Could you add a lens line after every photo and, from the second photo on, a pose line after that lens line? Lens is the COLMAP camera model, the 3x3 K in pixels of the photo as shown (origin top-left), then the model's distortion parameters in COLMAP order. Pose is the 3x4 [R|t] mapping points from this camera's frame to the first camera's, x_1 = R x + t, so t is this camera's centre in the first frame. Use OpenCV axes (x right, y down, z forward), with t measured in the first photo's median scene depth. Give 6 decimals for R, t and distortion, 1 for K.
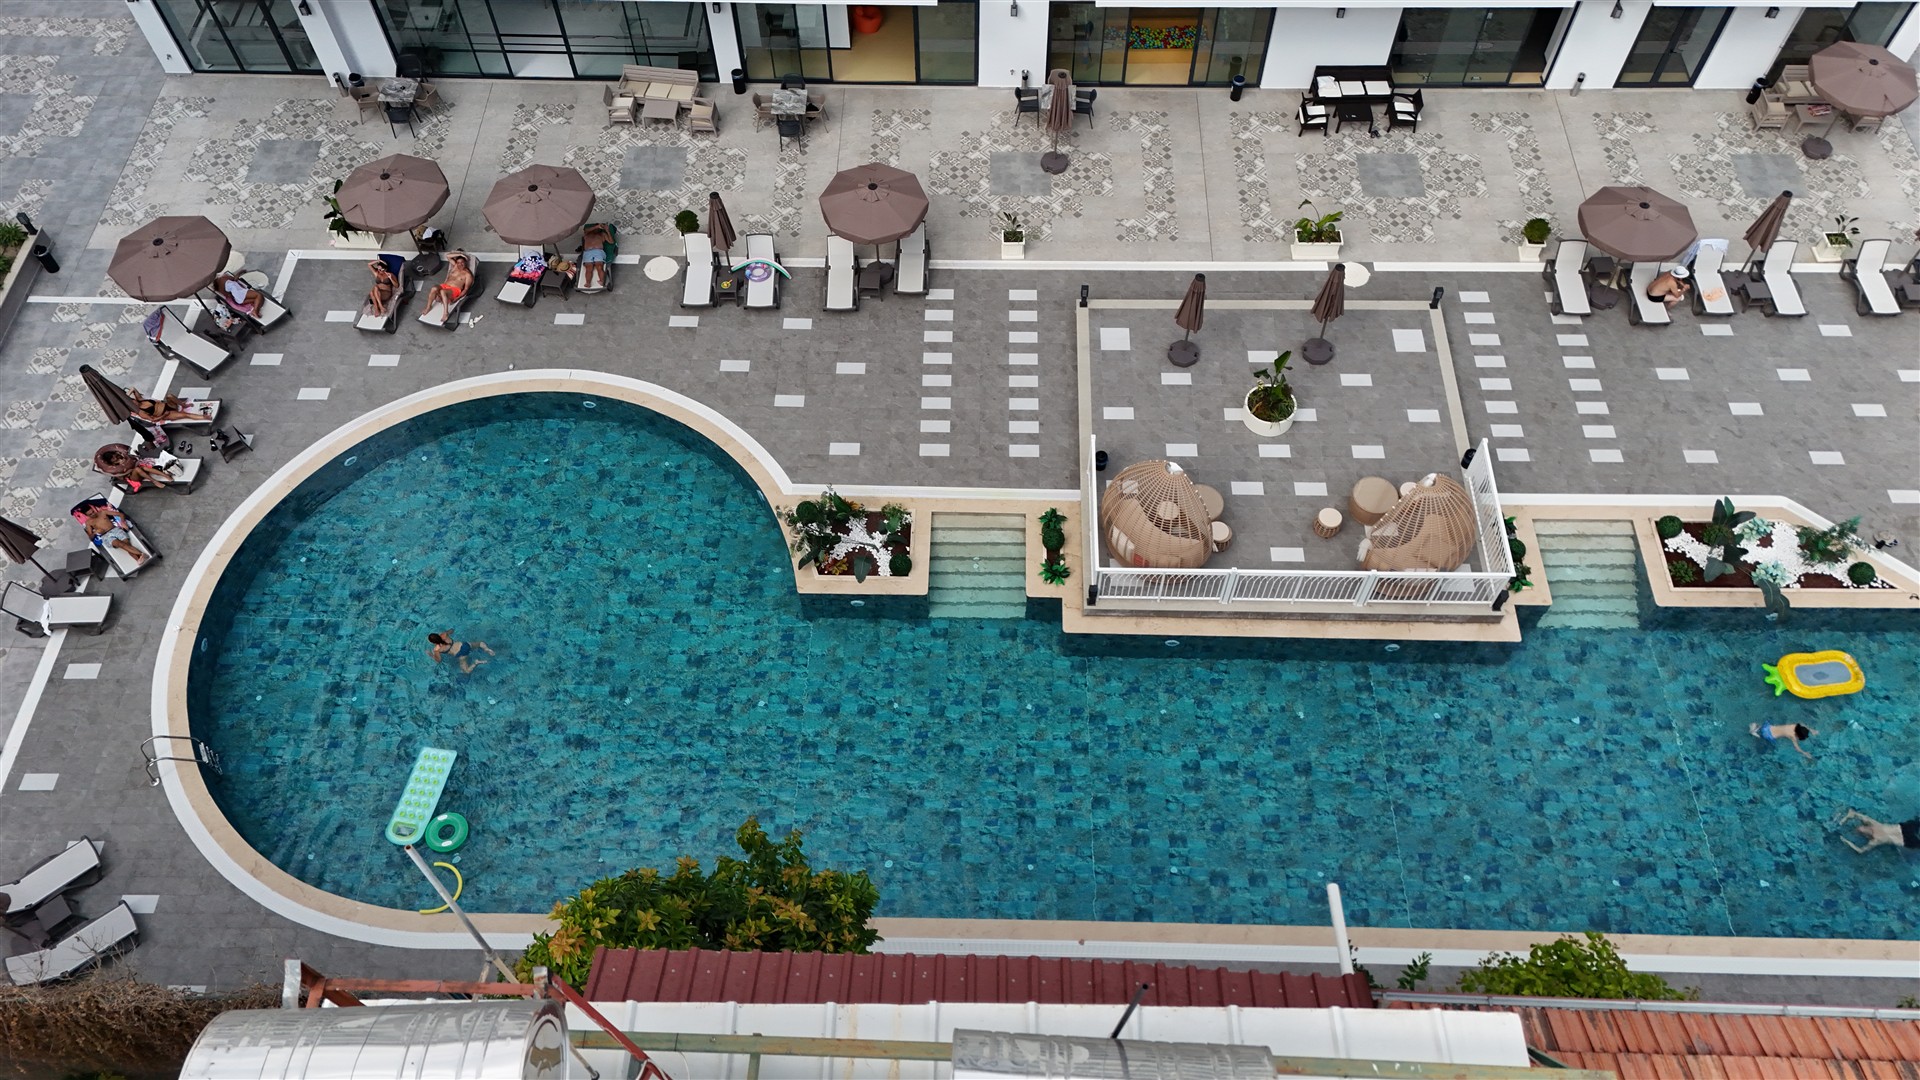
lens RADIAL K [[1413.5, 0, 969.0], [0, 1413.5, 545.8], [0, 0, 1]] dist [0.129708, -0.154974]
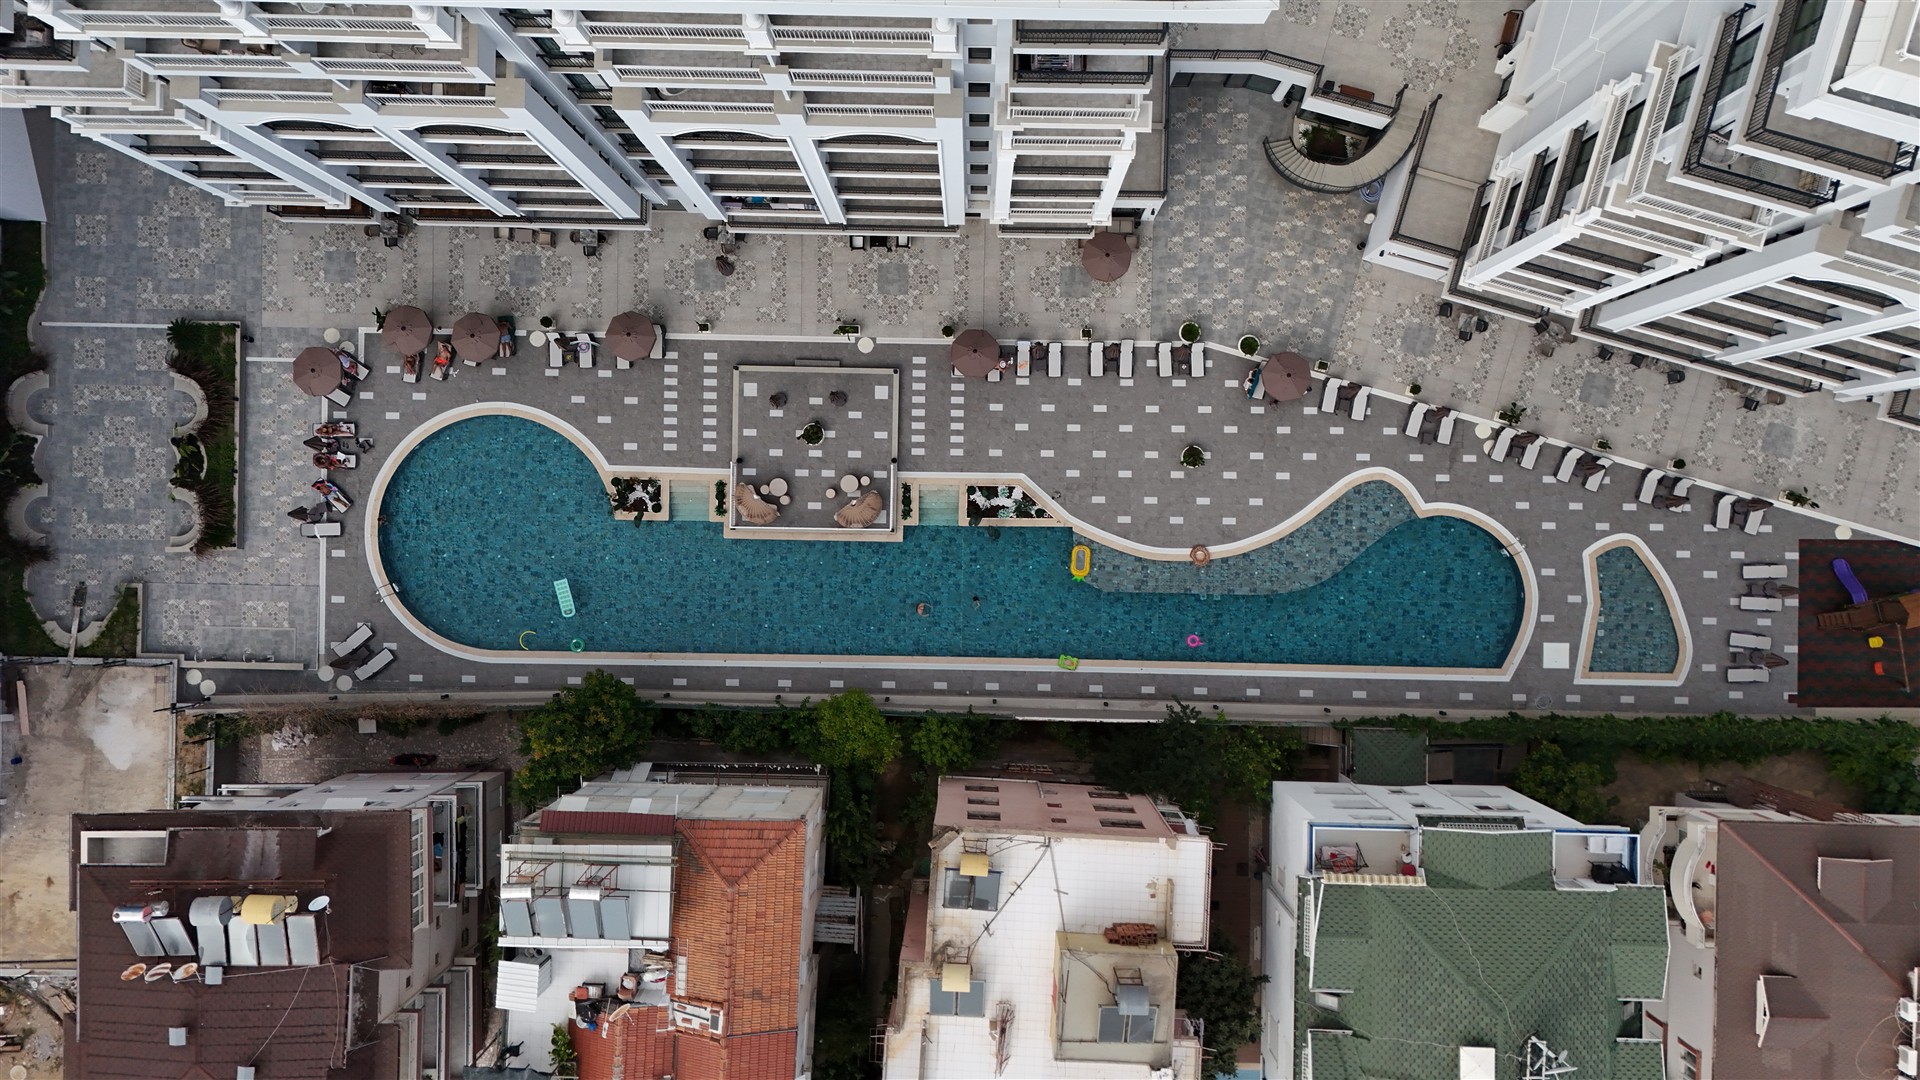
lens RADIAL K [[1413.5, 0, 969.0], [0, 1413.5, 545.8], [0, 0, 1]] dist [0.129708, -0.154974]
pose [[0.999913, 0.002484, -0.012973, 0.485049], [0.005129, 0.832088, 0.554619, -1.197712], [0.012172, -0.554638, 0.832003, -0.990861]]
